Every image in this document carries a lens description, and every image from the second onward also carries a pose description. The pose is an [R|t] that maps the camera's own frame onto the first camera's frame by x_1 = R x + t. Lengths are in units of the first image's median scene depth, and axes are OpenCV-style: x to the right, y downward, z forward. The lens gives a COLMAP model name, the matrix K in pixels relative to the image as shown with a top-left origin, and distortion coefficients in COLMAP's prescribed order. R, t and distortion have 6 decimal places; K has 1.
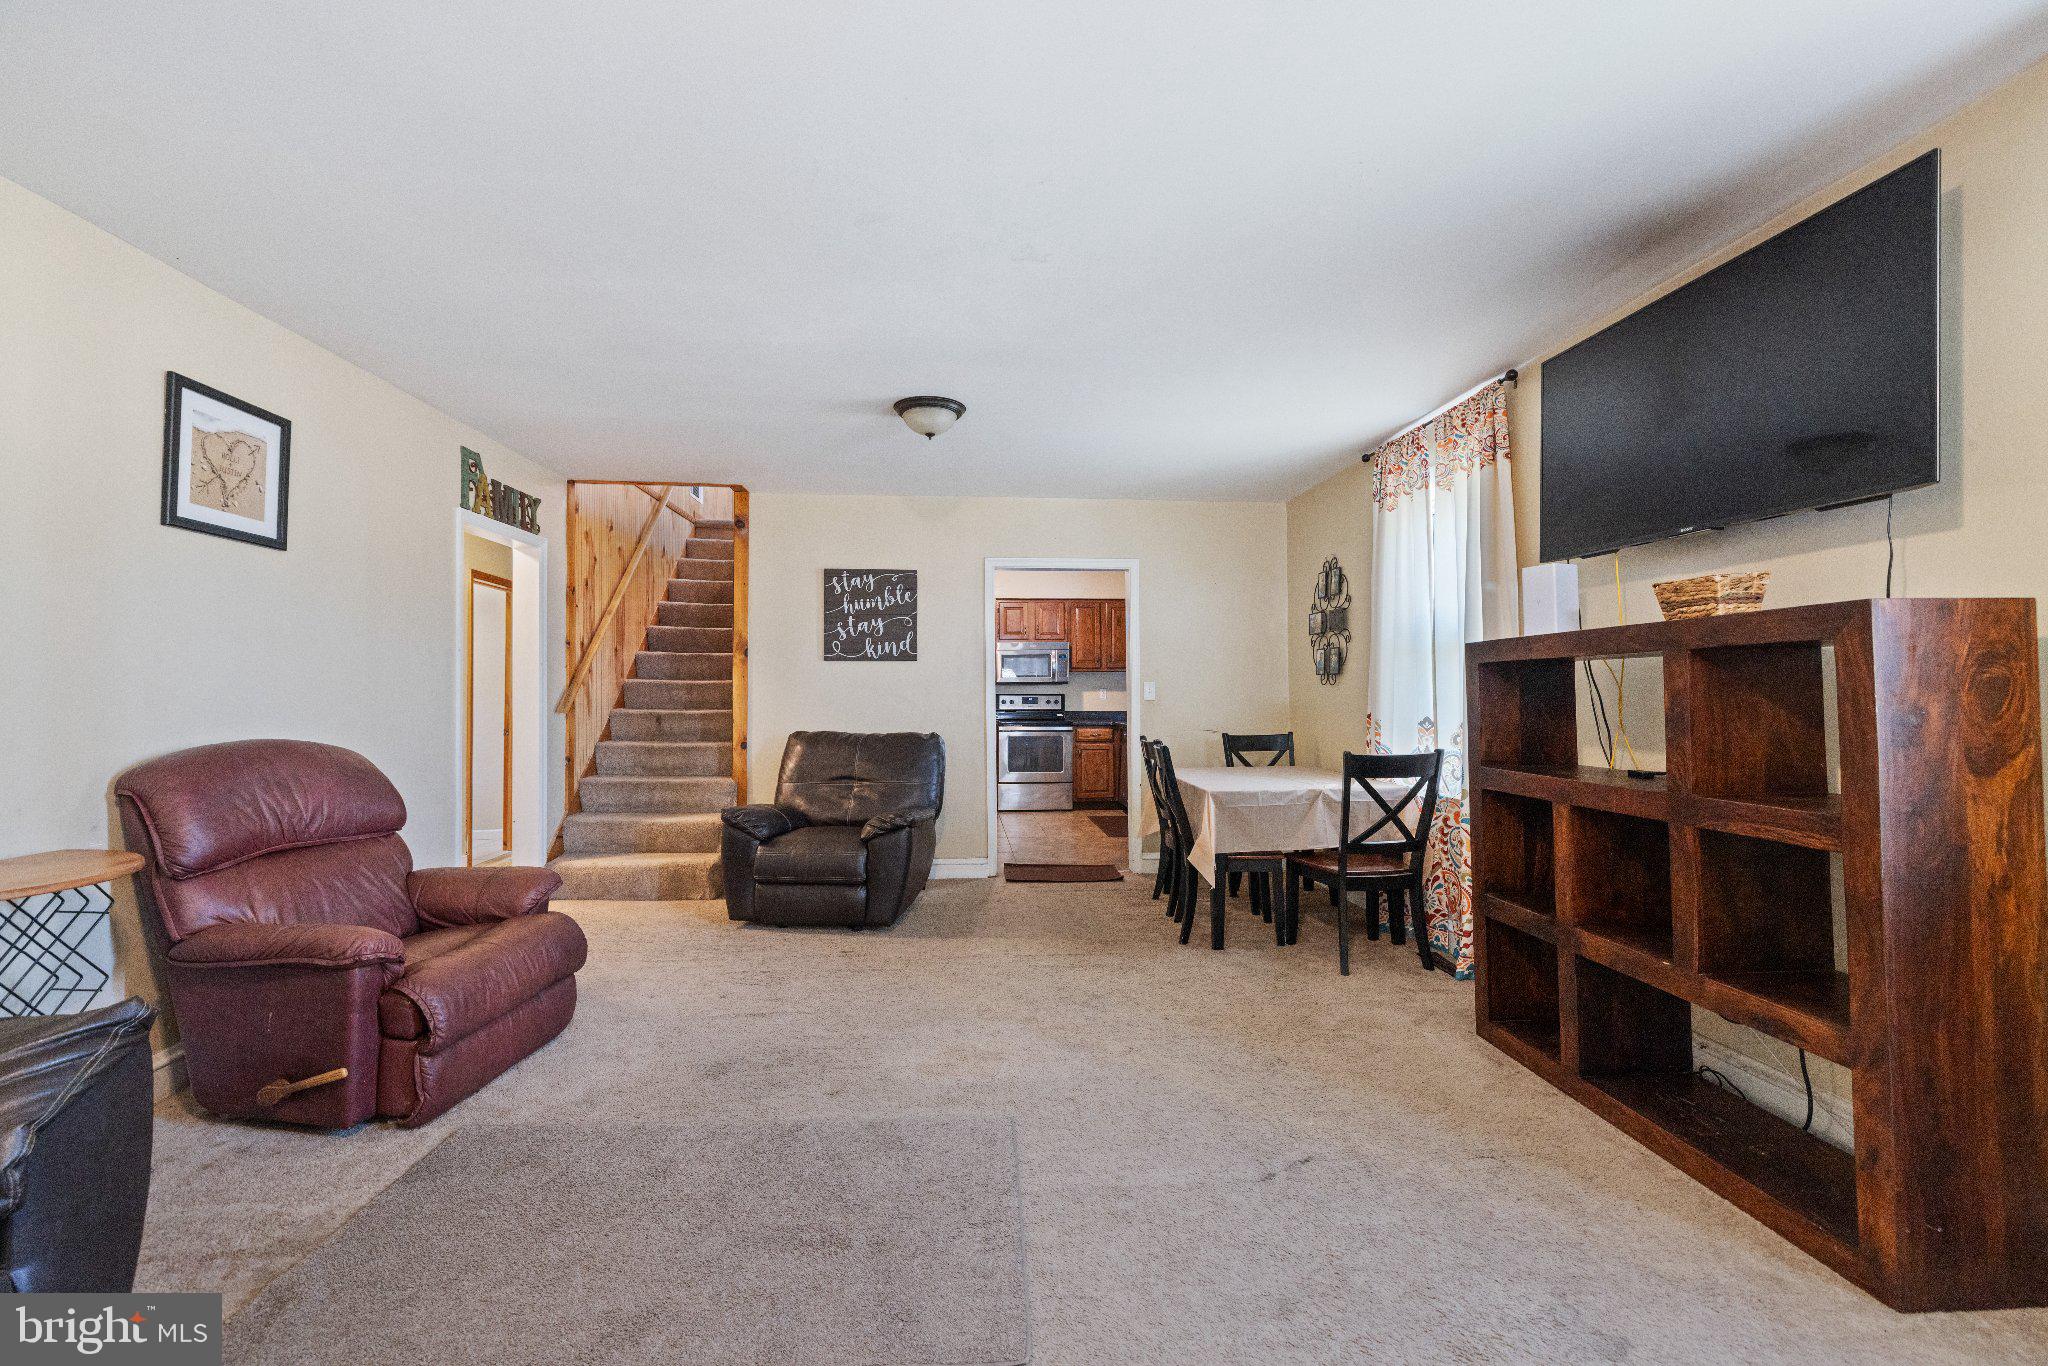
lens RADIAL K [[872.3, 0, 1011.4], [0, 872.3, 703.2], [0, 0, 1]] dist [-0.001049, -0.000130]
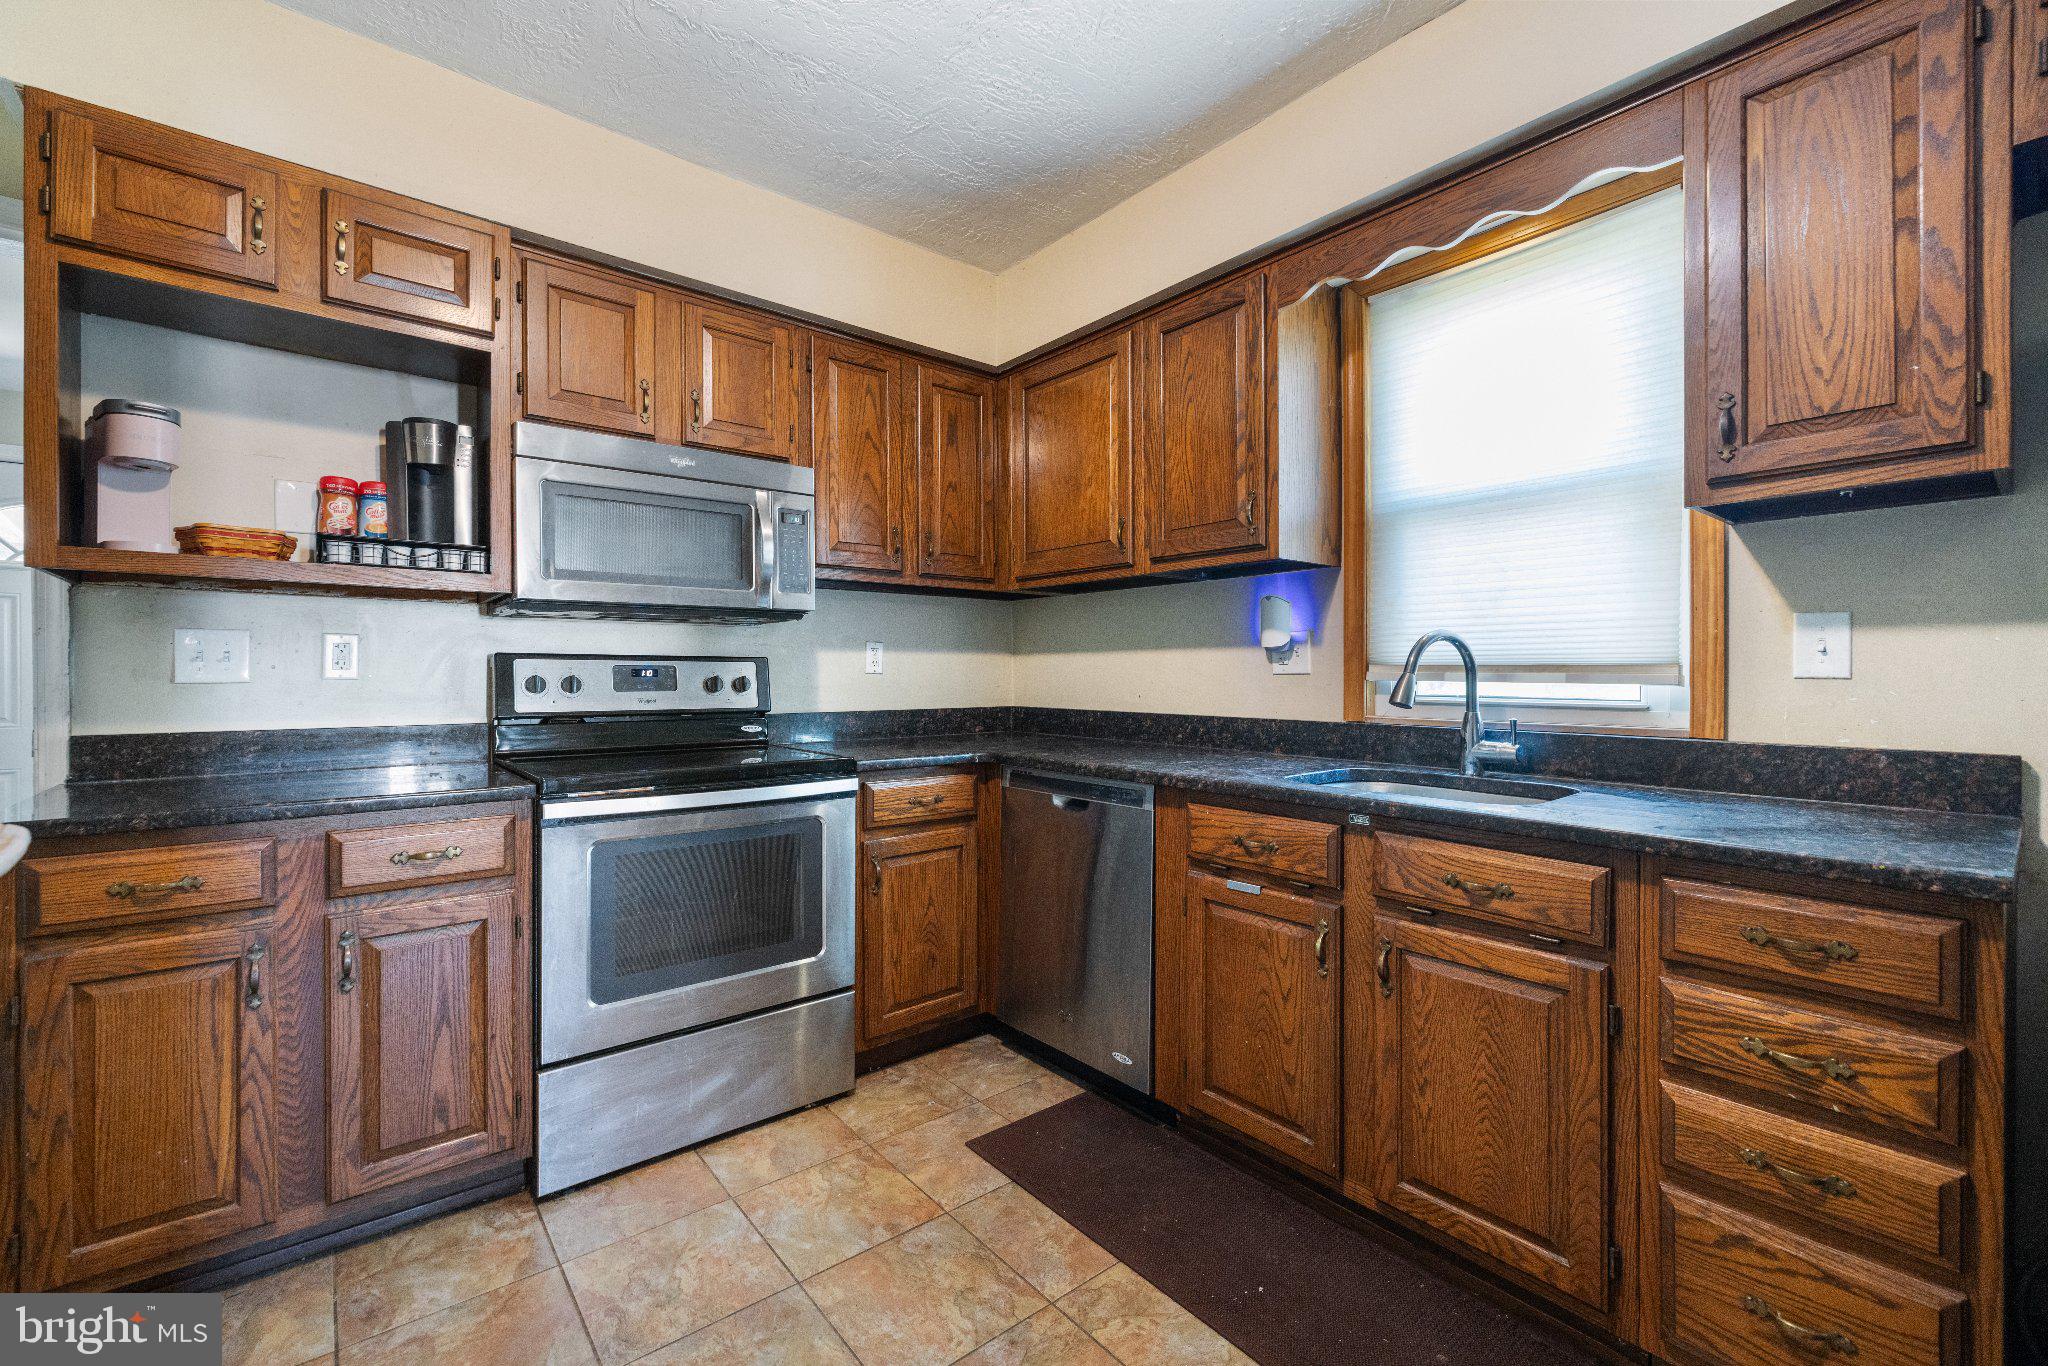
lens RADIAL K [[857.5, 0, 1021.5], [0, 857.5, 676.5], [0, 0, 1]] dist [-0.000124, 0.000385]
pose [[0.804652, -0.001304, 0.593746, -0.043218], [0.001295, 0.999999, 0.000442, -0.003826], [-0.593746, 0.000413, 0.804653, 0.730949]]
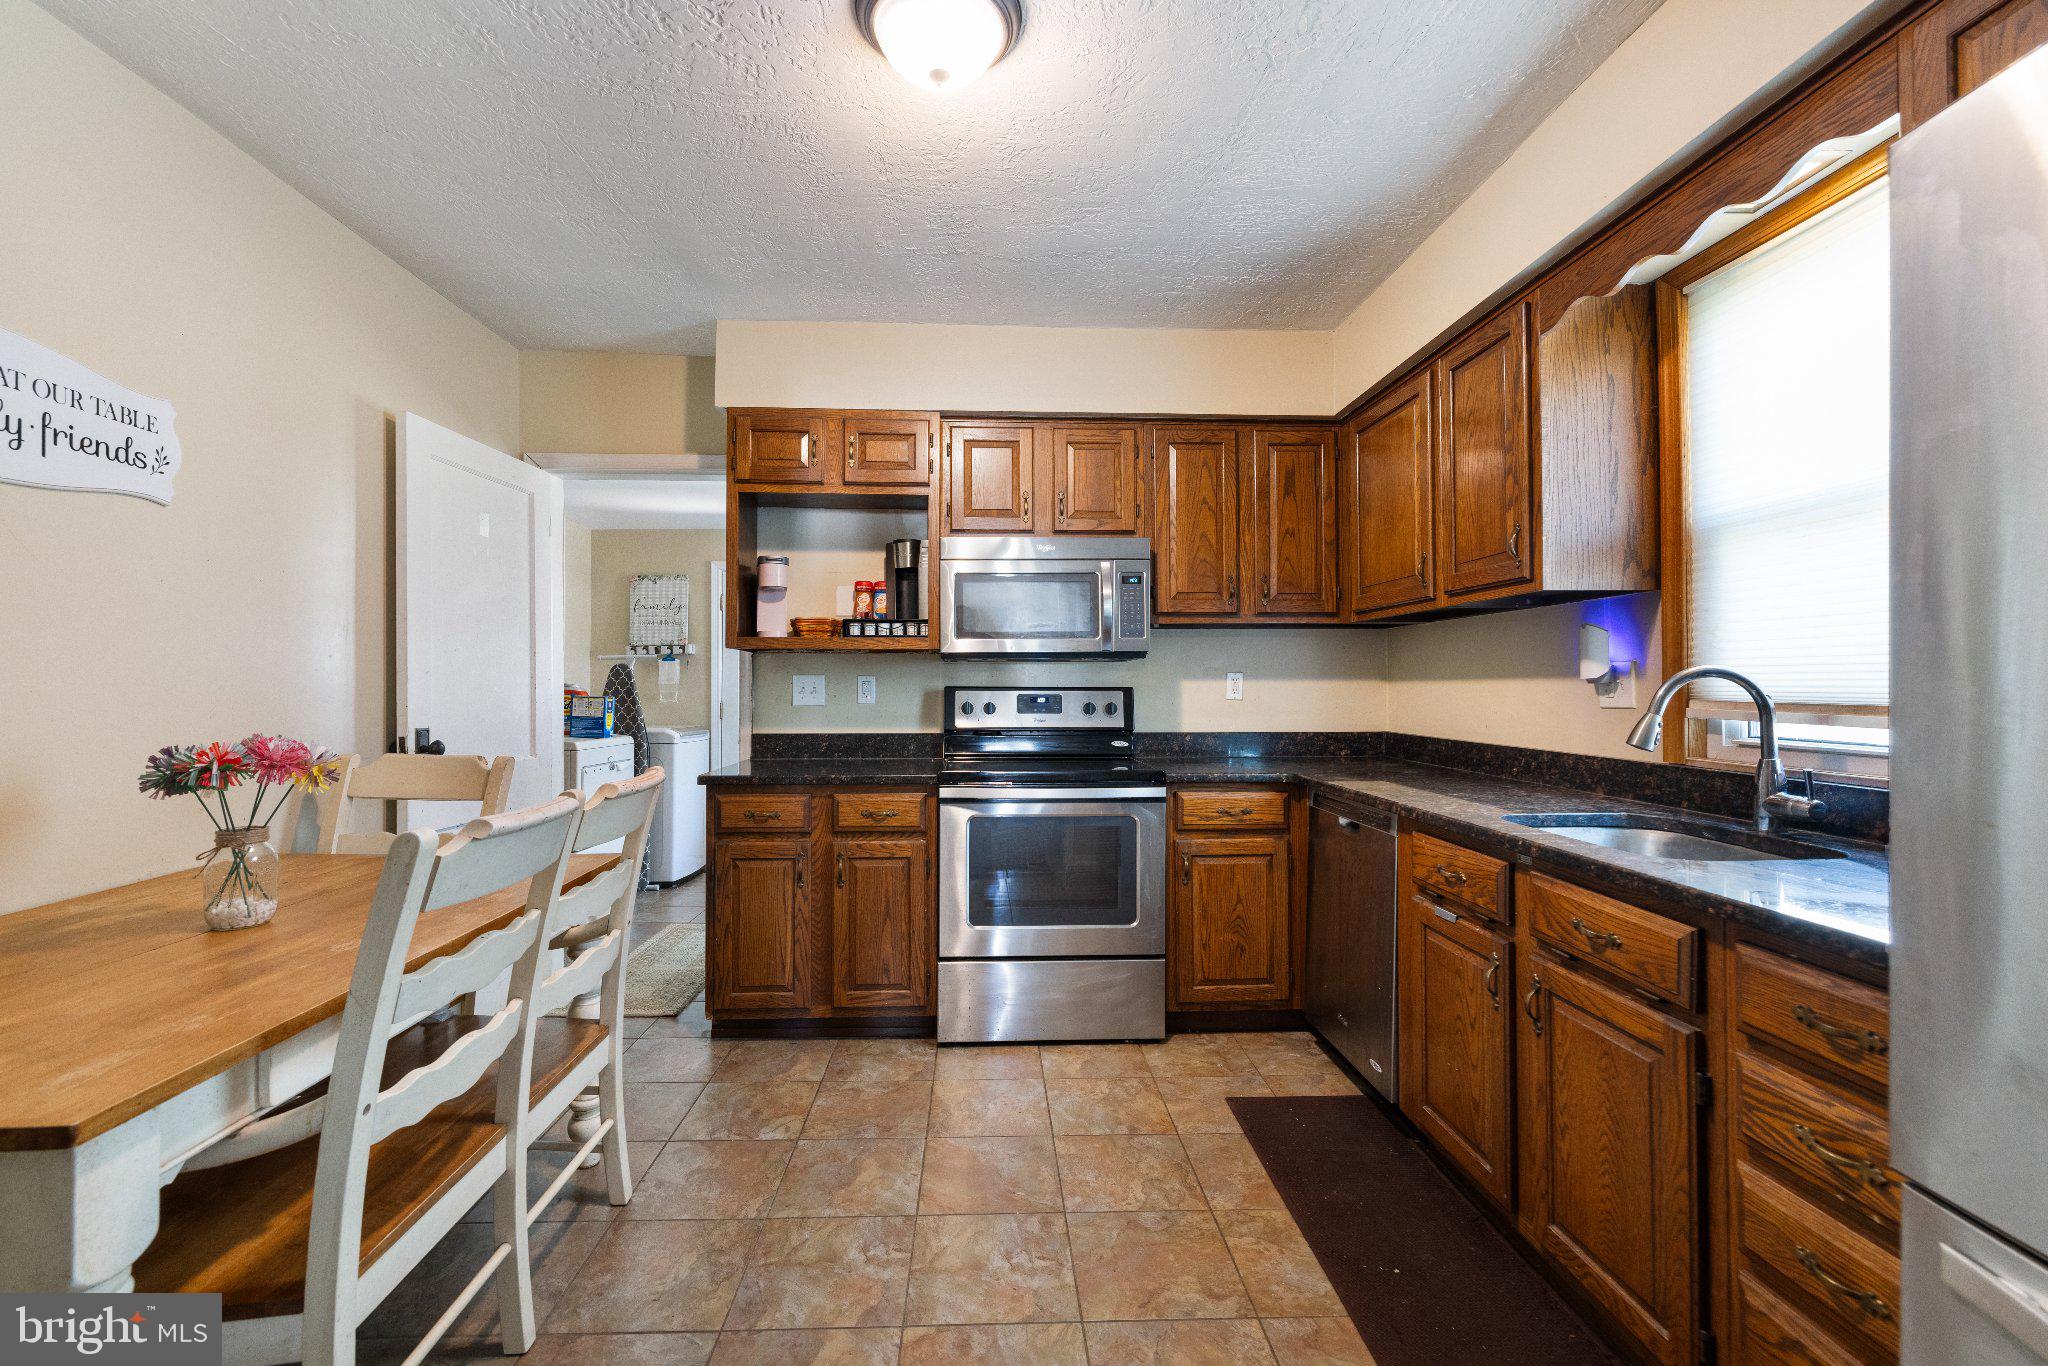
lens RADIAL K [[889.4, 0, 1027.4], [0, 889.4, 676.8], [0, 0, 1]] dist [0.001744, 0.000290]
pose [[0.999942, 0.000193, -0.010805, 0.020742], [-0.000317, 0.999934, -0.011470, -0.010605], [0.010802, 0.011473, 0.999876, 0.636635]]
